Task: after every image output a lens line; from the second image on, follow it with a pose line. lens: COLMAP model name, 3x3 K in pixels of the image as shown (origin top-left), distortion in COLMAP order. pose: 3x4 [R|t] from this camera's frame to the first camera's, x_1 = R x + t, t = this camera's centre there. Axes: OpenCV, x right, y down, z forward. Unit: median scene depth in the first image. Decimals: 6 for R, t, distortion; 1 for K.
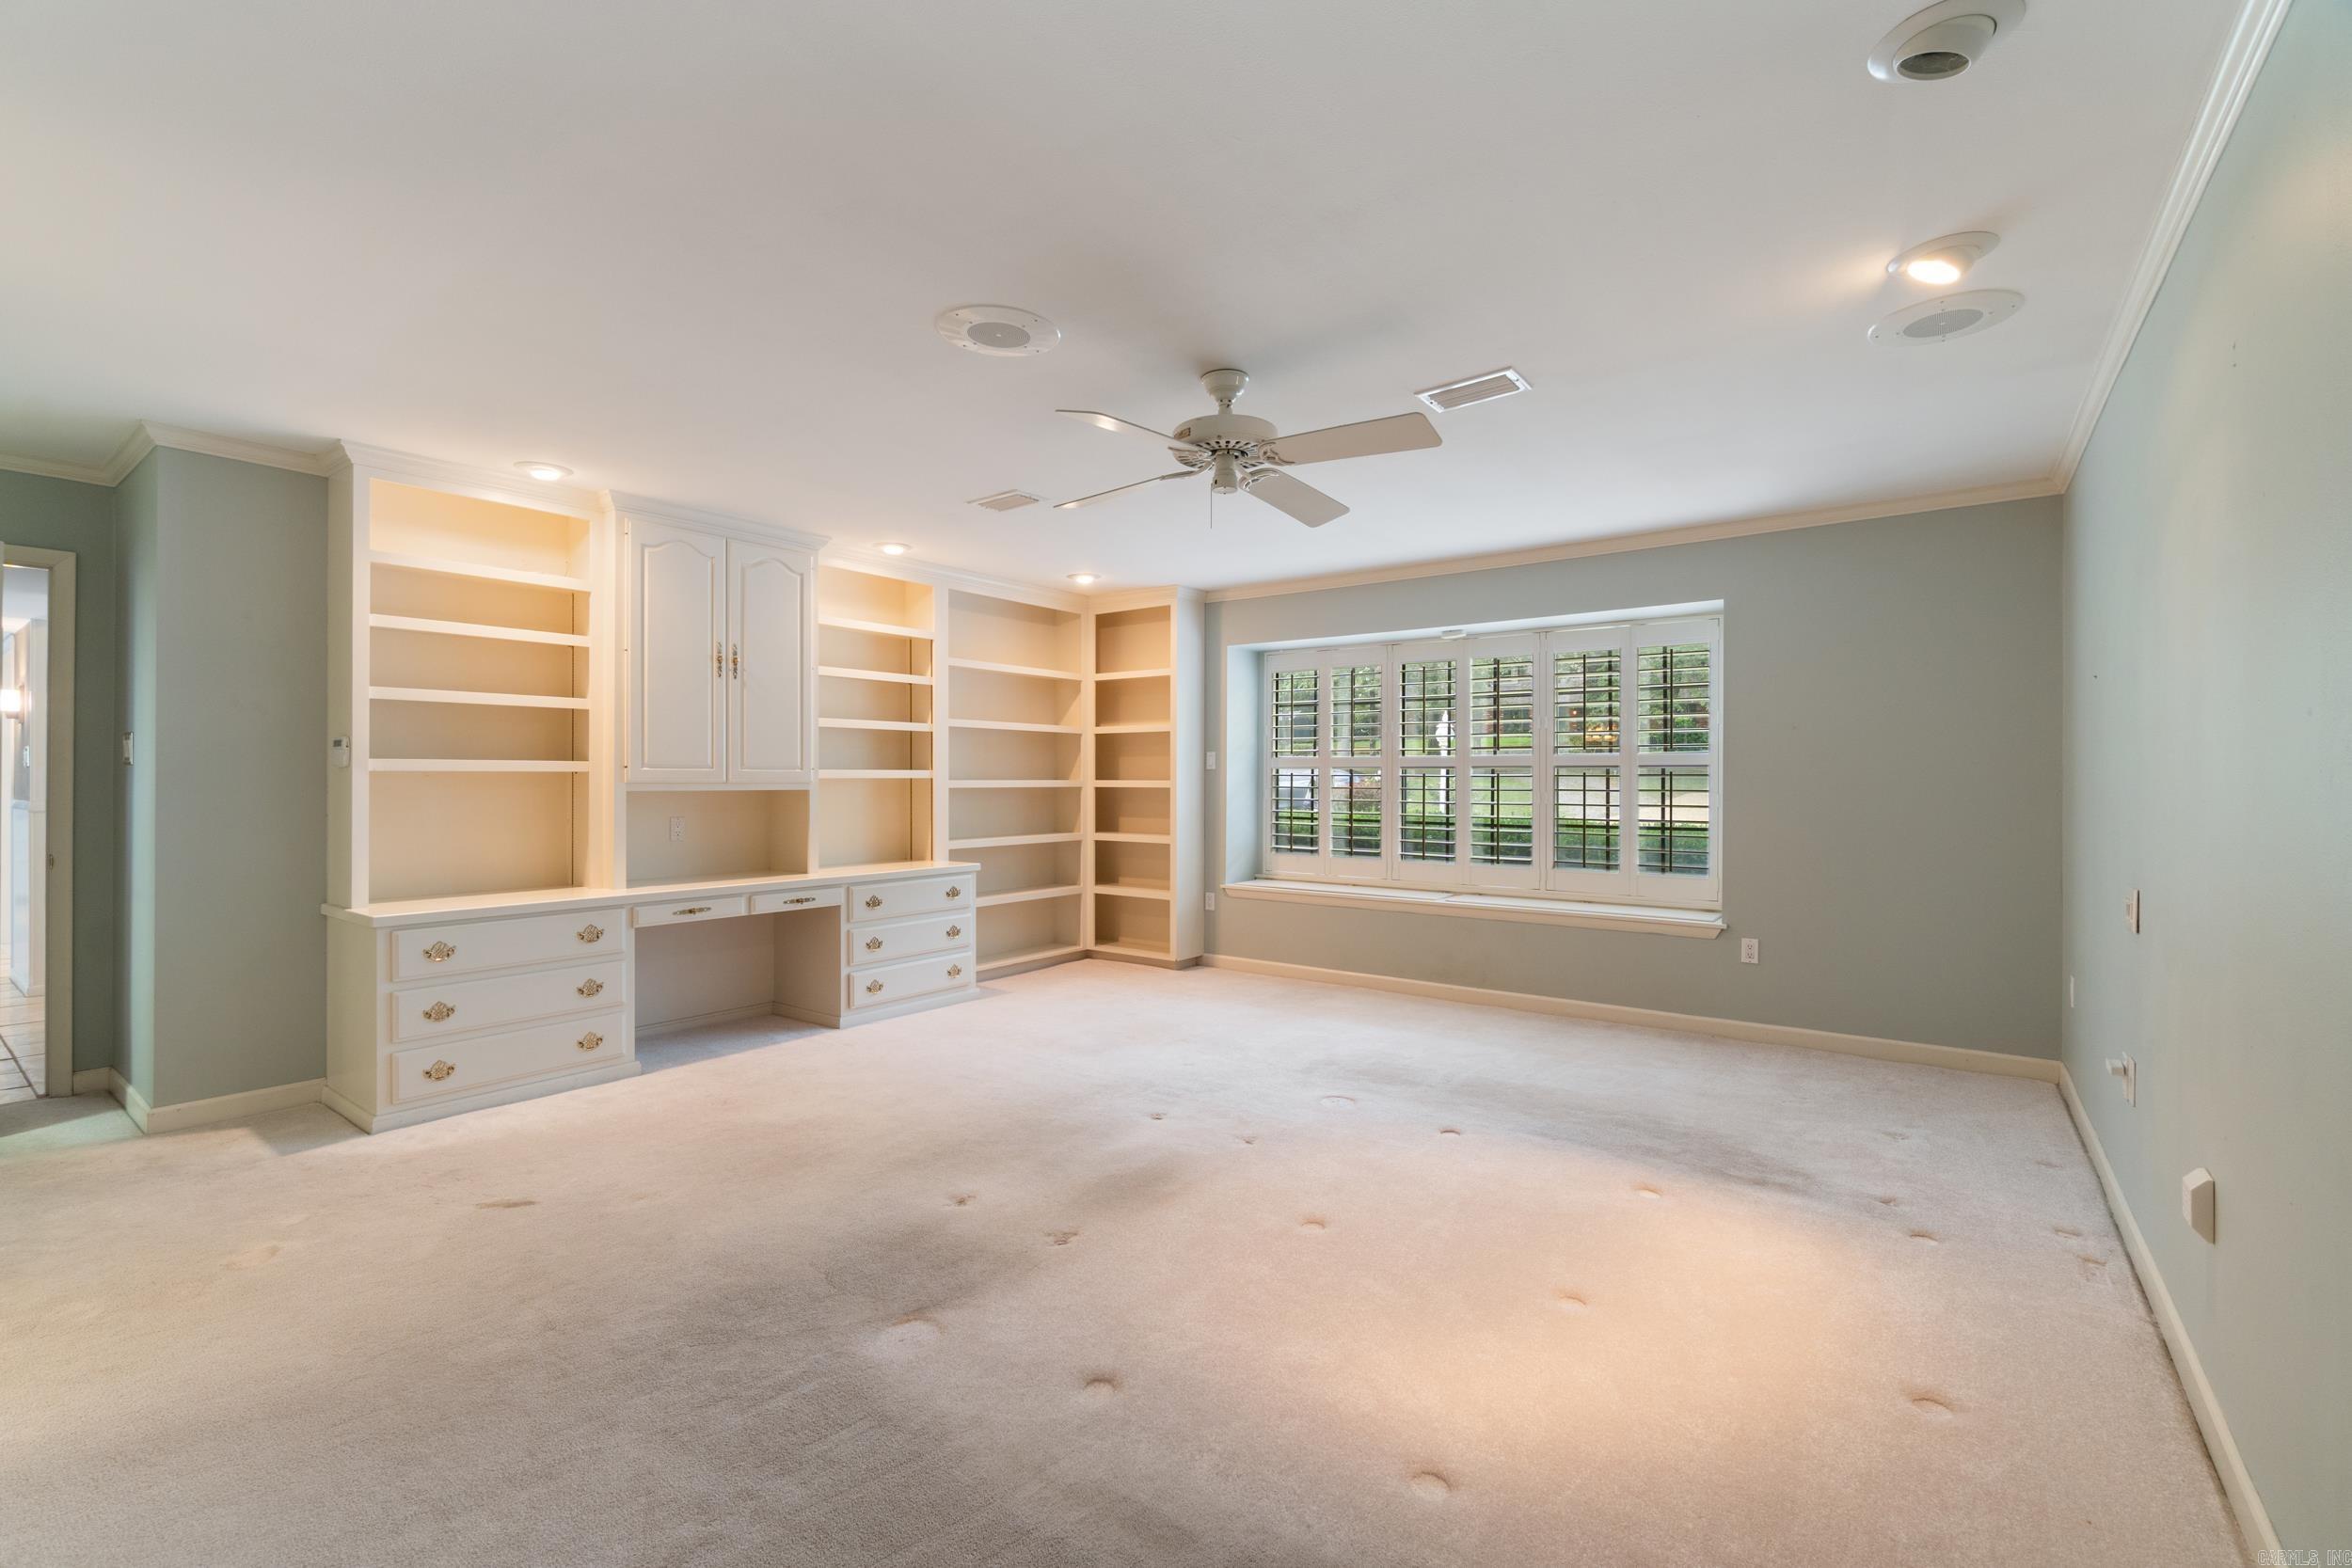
lens RADIAL K [[1023.6, 0, 1162.6], [0, 1023.6, 775.8], [0, 0, 1]] dist [-0.008494, 0.000449]
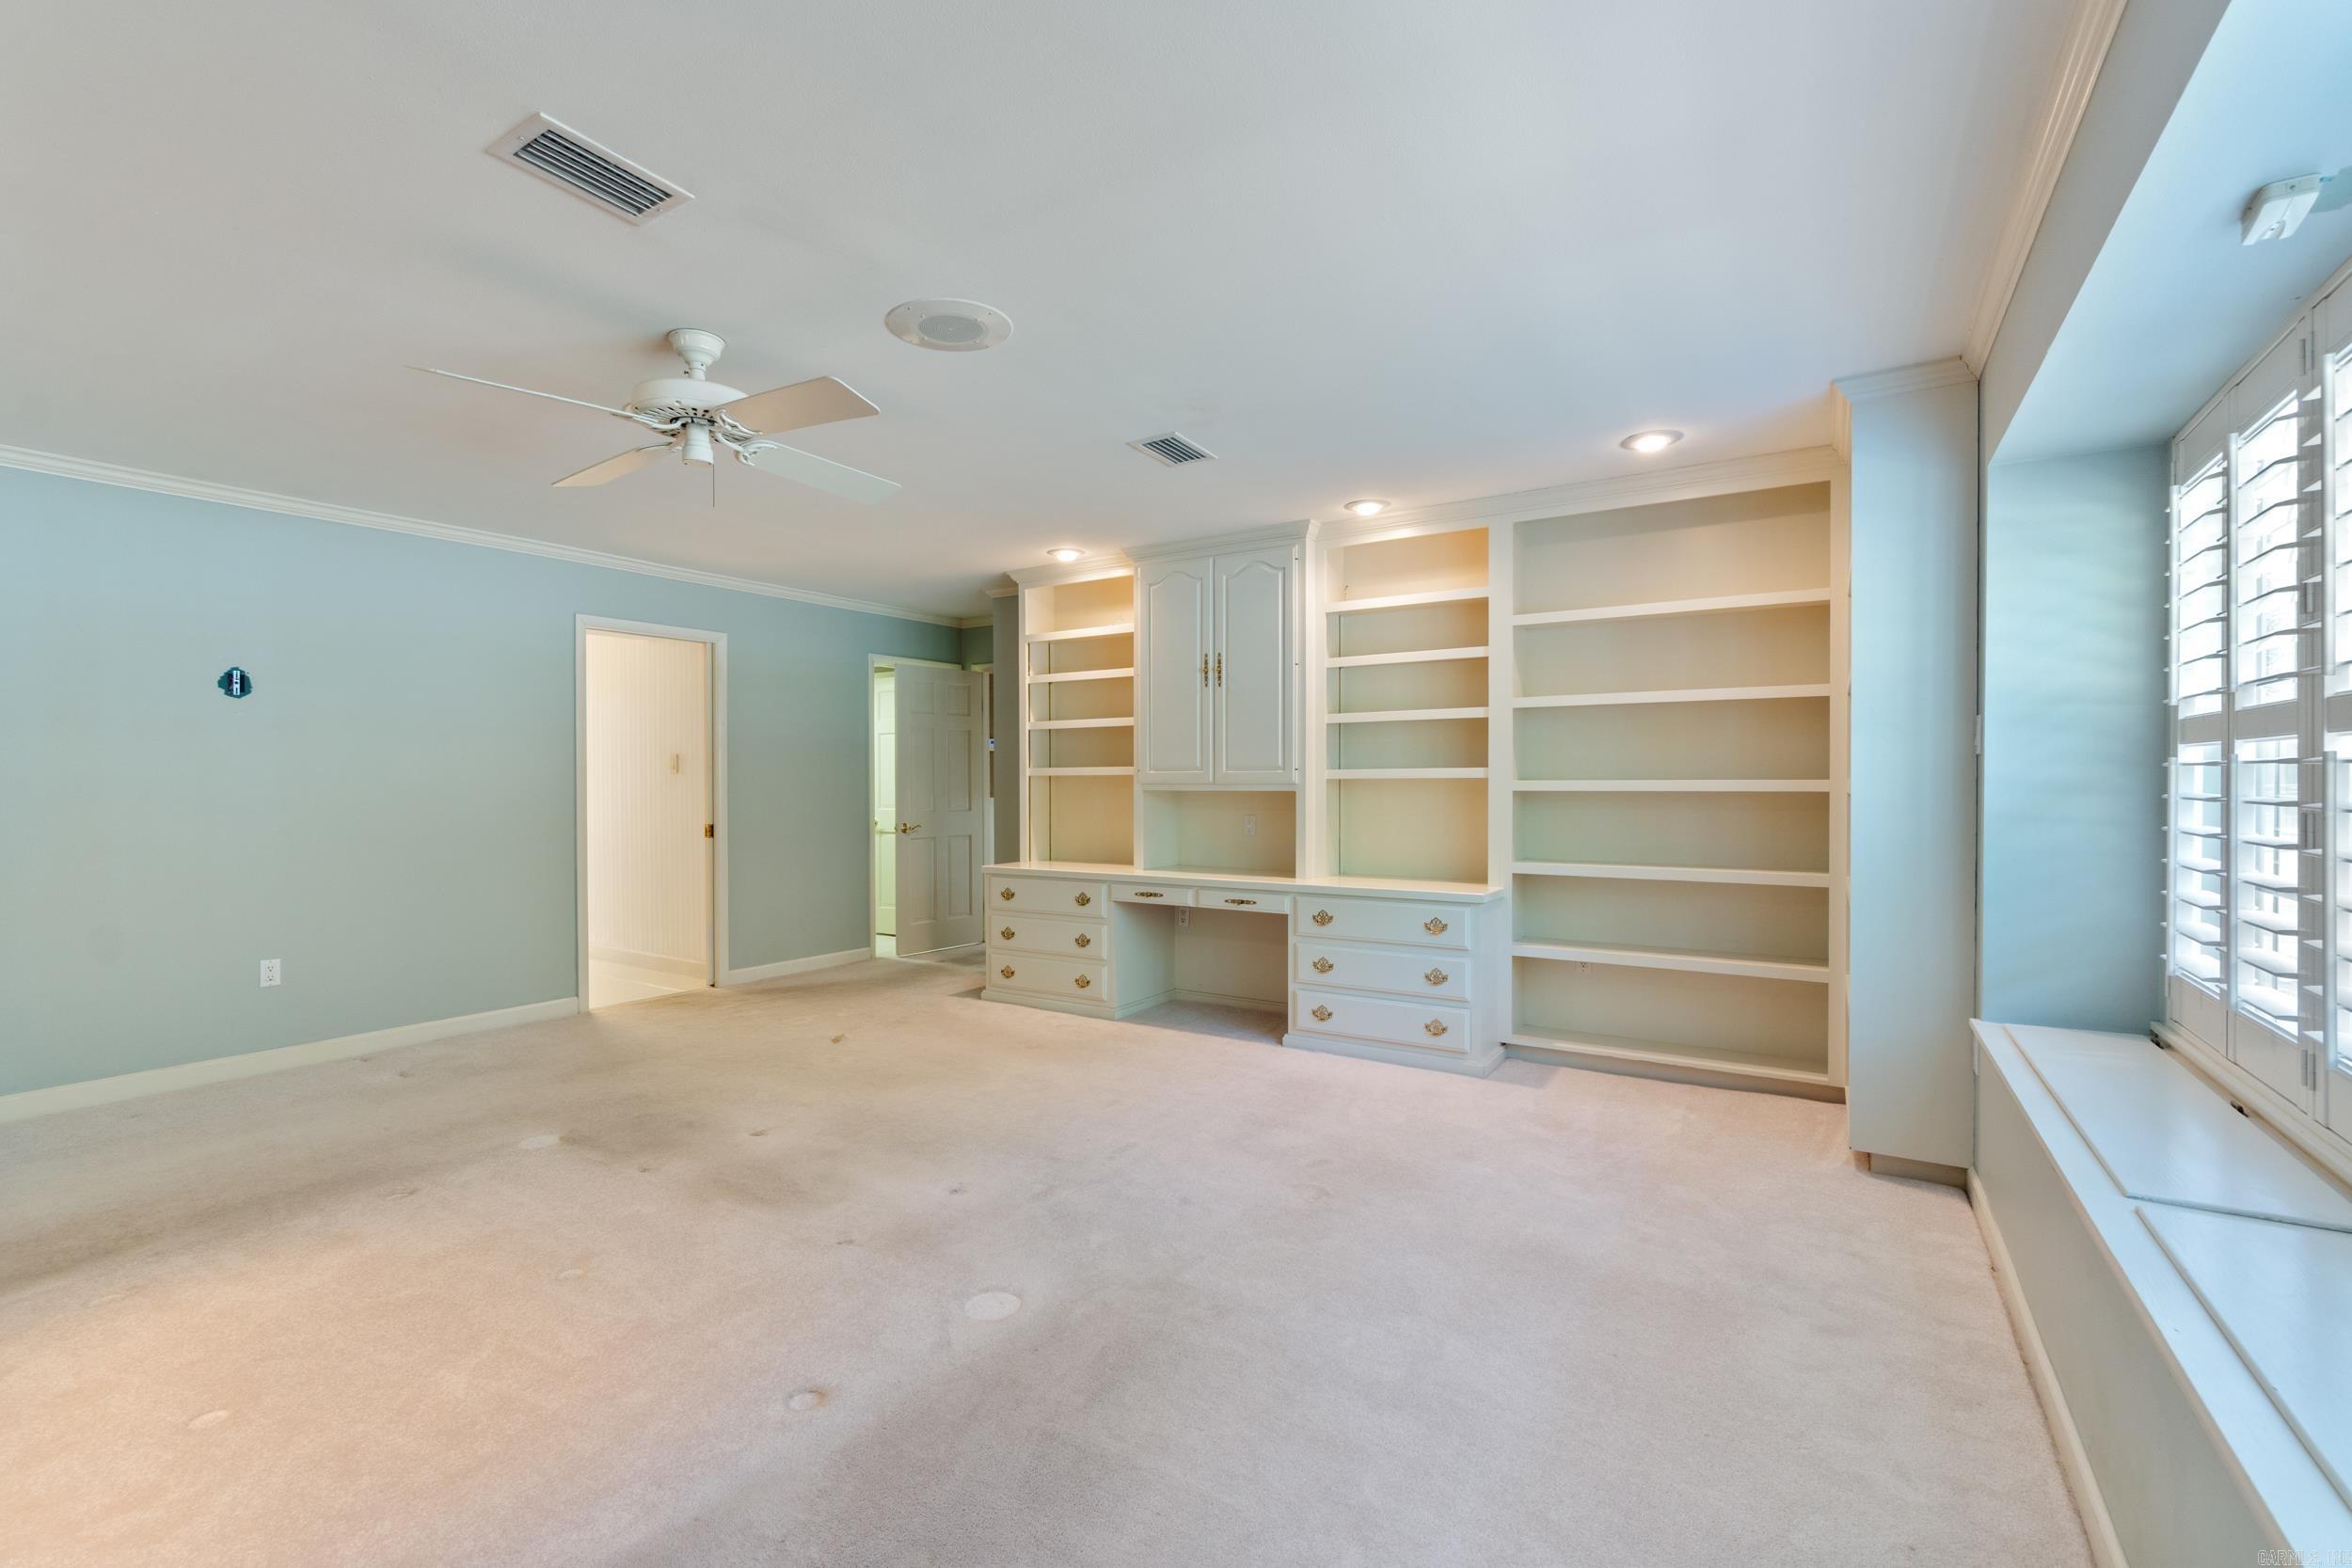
lens RADIAL K [[1023.6, 0, 1162.6], [0, 1023.6, 775.8], [0, 0, 1]] dist [-0.008494, 0.000449]
pose [[0.075686, -0.006030, -0.997113, 0.607299], [0.005456, 0.999969, -0.005633, 0.004557], [0.997117, -0.005014, 0.075716, 0.812966]]
